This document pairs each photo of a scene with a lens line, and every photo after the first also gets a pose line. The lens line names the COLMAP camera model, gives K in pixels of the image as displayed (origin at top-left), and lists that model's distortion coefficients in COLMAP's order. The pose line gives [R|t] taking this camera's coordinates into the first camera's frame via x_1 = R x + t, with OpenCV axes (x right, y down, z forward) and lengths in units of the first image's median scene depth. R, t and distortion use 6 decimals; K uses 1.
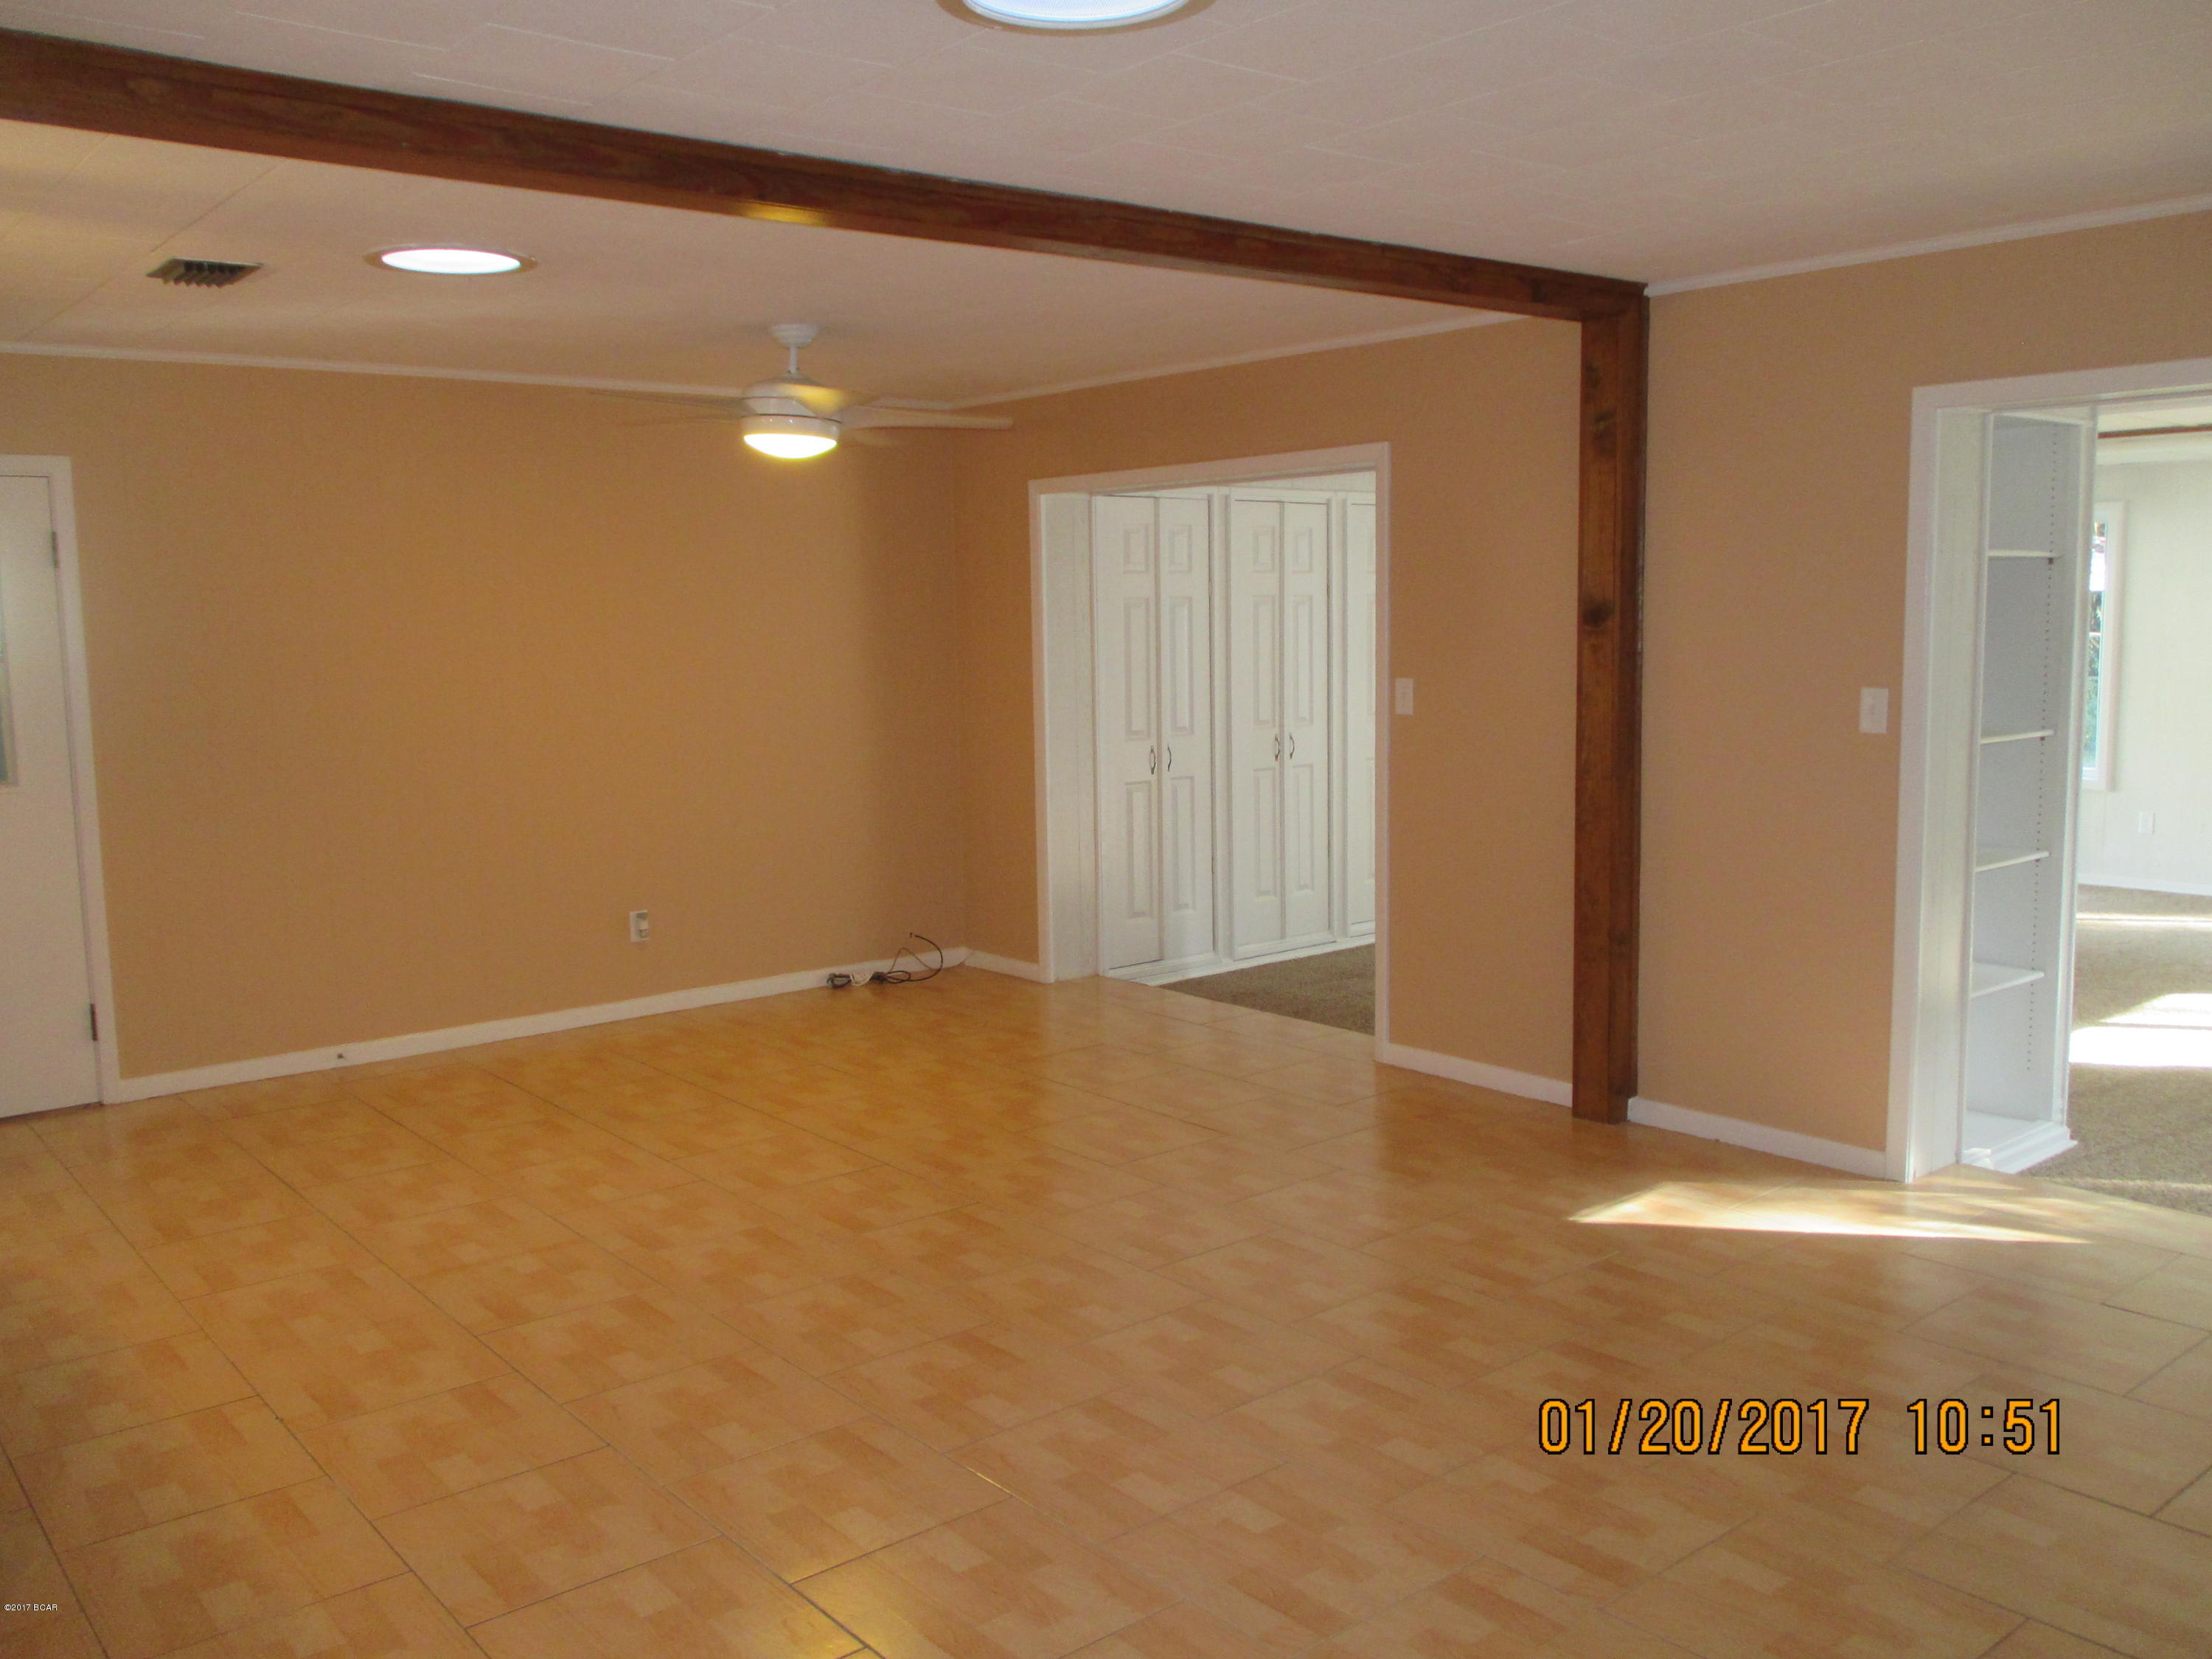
lens RADIAL K [[1844.2, 0, 1106.0], [0, 1844.2, 829.5], [0, 0, 1]] dist [-0.034587, -0.000846]
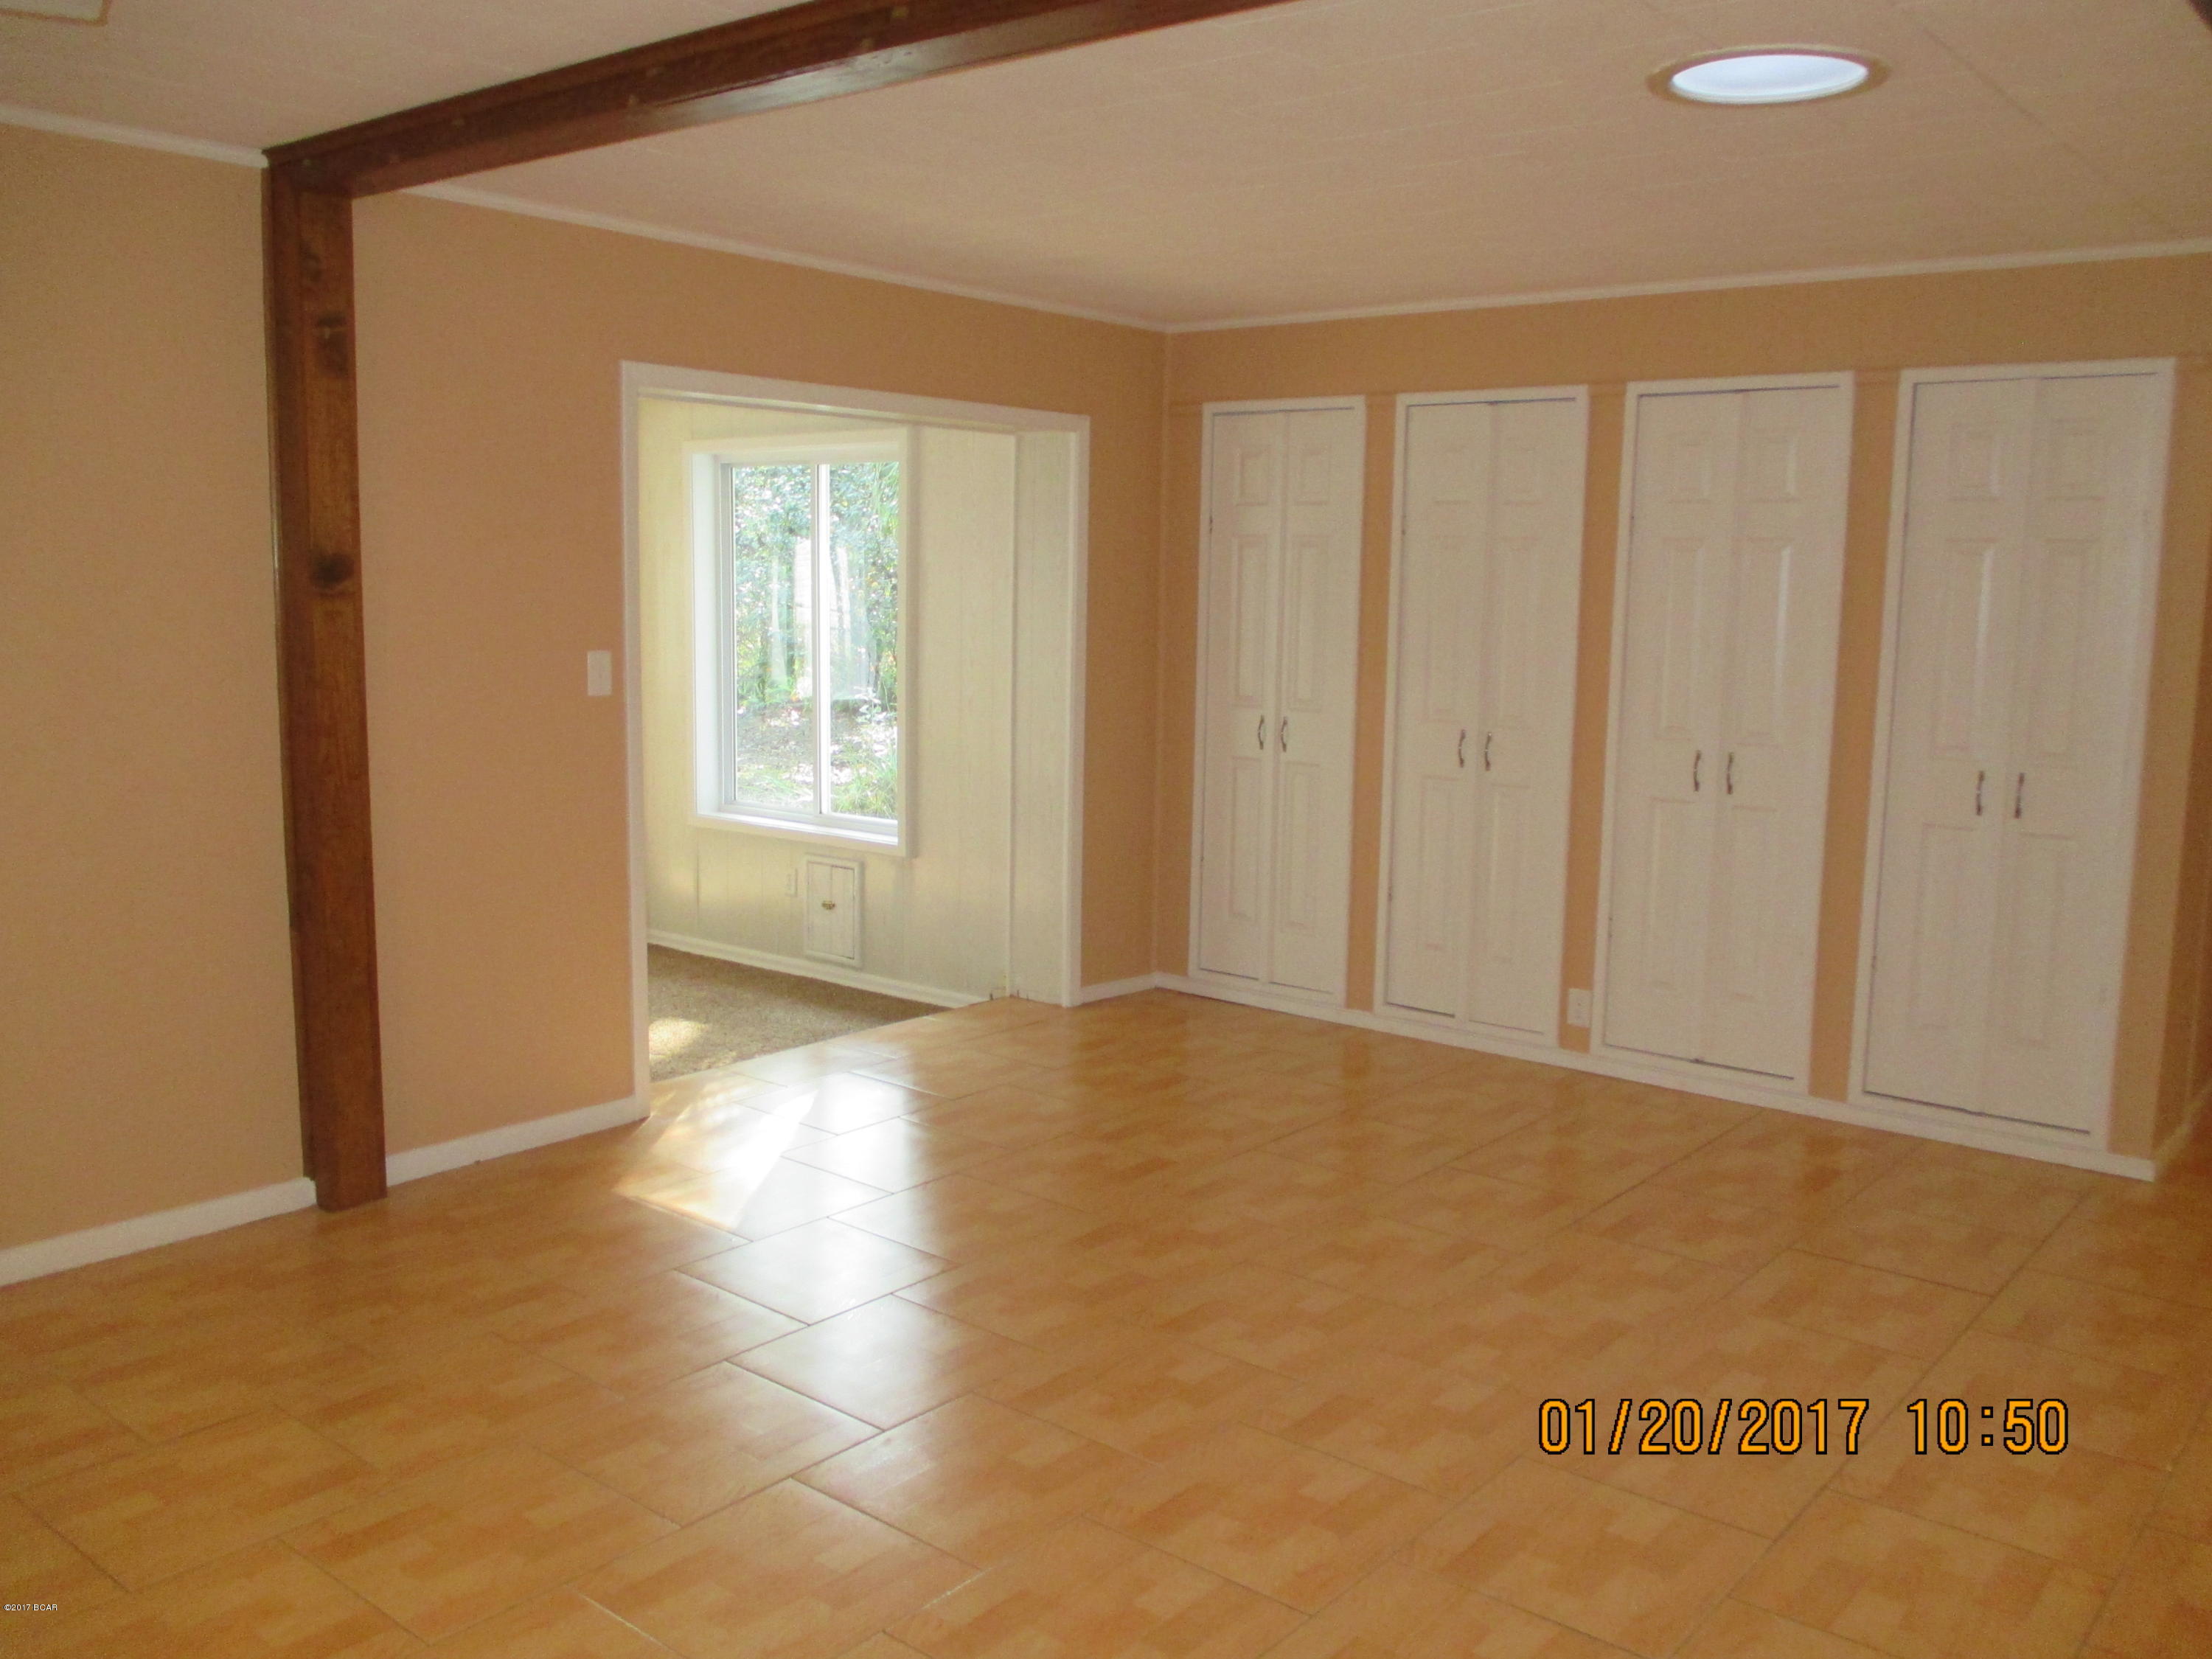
lens RADIAL K [[1867.7, 0, 1110.1], [0, 1867.7, 828.7], [0, 0, 1]] dist [0.001486, 0.002232]
pose [[-0.181697, -0.112907, 0.976851, -0.638655], [0.105920, 0.985360, 0.133592, -0.086566], [-0.977633, 0.127741, -0.167078, 0.886808]]
